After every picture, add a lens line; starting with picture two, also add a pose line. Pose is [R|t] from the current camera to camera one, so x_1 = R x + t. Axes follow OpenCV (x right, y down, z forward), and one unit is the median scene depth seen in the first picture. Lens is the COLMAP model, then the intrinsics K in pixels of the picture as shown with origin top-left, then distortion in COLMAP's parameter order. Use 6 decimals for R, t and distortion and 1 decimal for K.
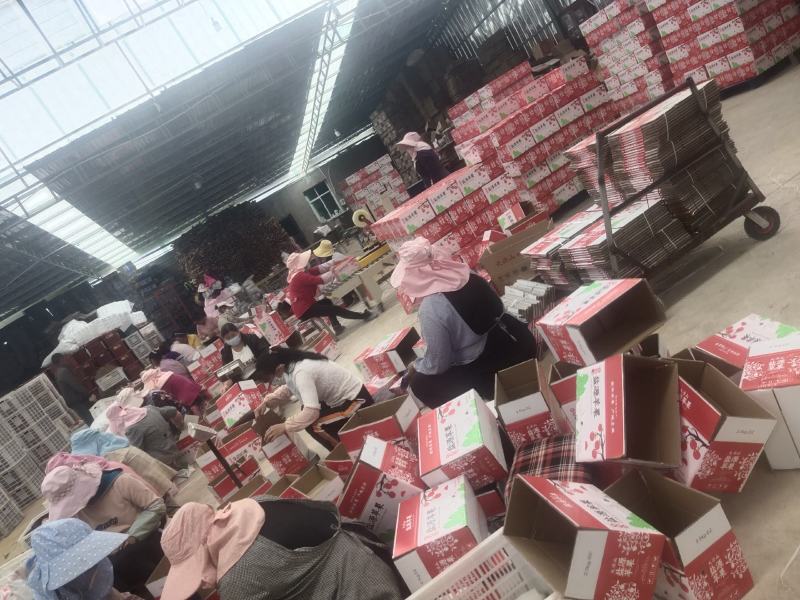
lens RADIAL K [[572.5, 0, 401.5], [0, 572.5, 328.7], [0, 0, 1]] dist [0.071567, -0.105093]
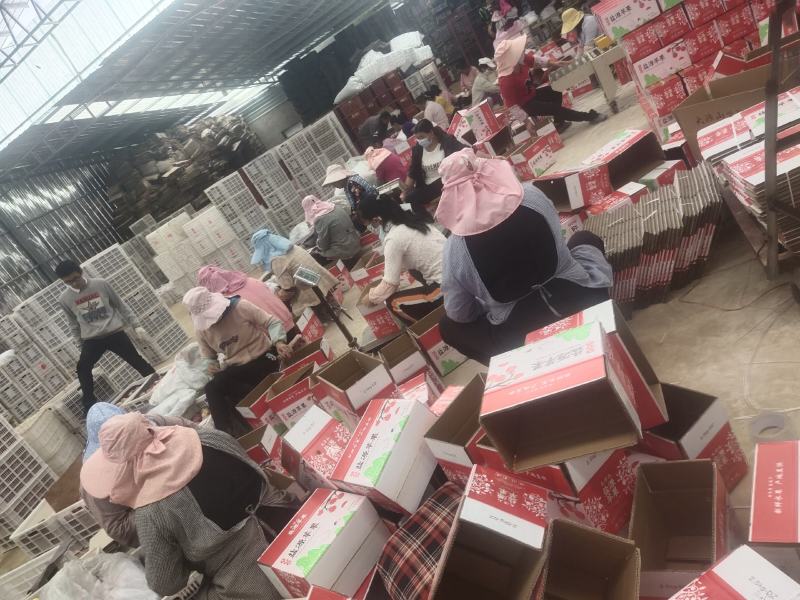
lens RADIAL K [[565.4, 0, 401.9], [0, 565.4, 319.1], [0, 0, 1]] dist [0.075519, -0.085700]
pose [[0.861241, 0.270573, -0.430179, 0.069513], [-0.058448, 0.893602, 0.445039, -0.058062], [0.504824, -0.358142, 0.785421, 0.062233]]
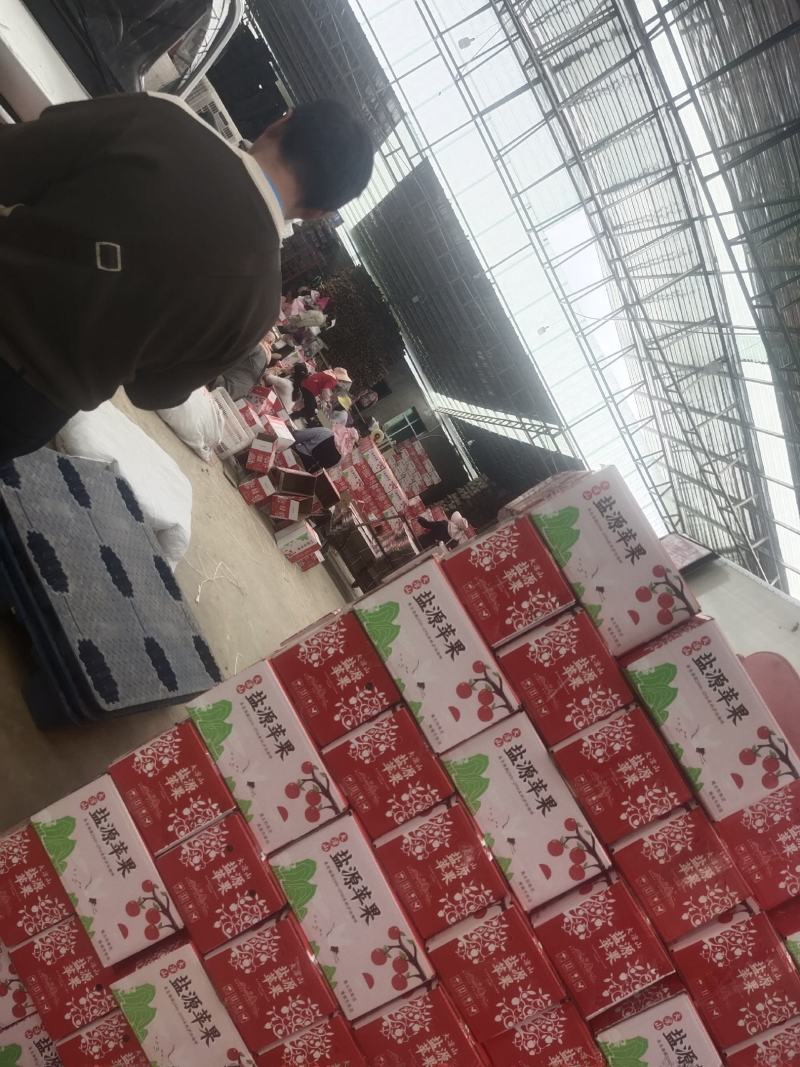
lens RADIAL K [[754.1, 0, 366.0], [0, 754.1, 531.5], [0, 0, 1]] dist [0.075519, -0.085700]
pose [[-0.011581, 0.999862, -0.011937, 0.085858], [-0.987795, -0.013294, -0.155192, 0.051307], [-0.155329, 0.009994, 0.987812, -0.358104]]
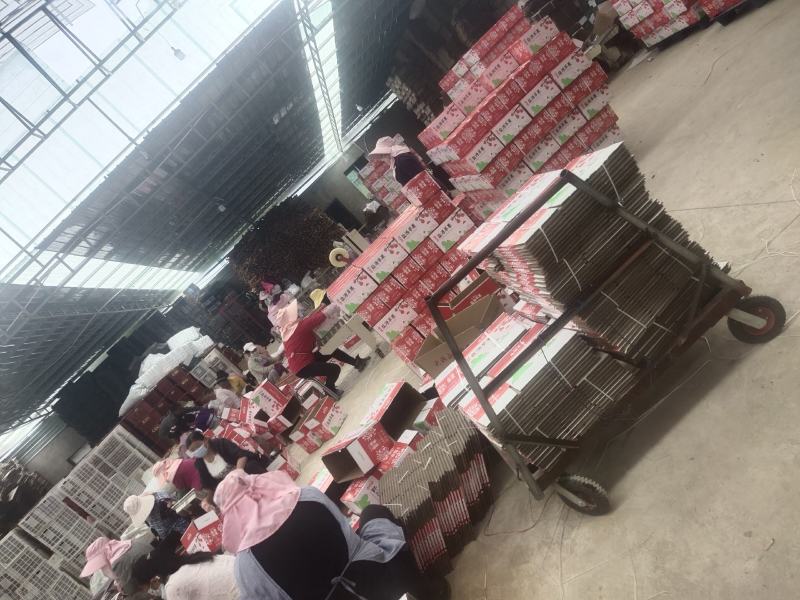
lens RADIAL K [[572.5, 0, 401.5], [0, 572.5, 328.7], [0, 0, 1]] dist [0.071567, -0.105093]
pose [[0.968084, -0.178578, -0.175850, 0.083562], [0.194870, 0.977555, 0.080074, -0.072229], [0.157604, -0.111786, 0.981155, 0.070875]]
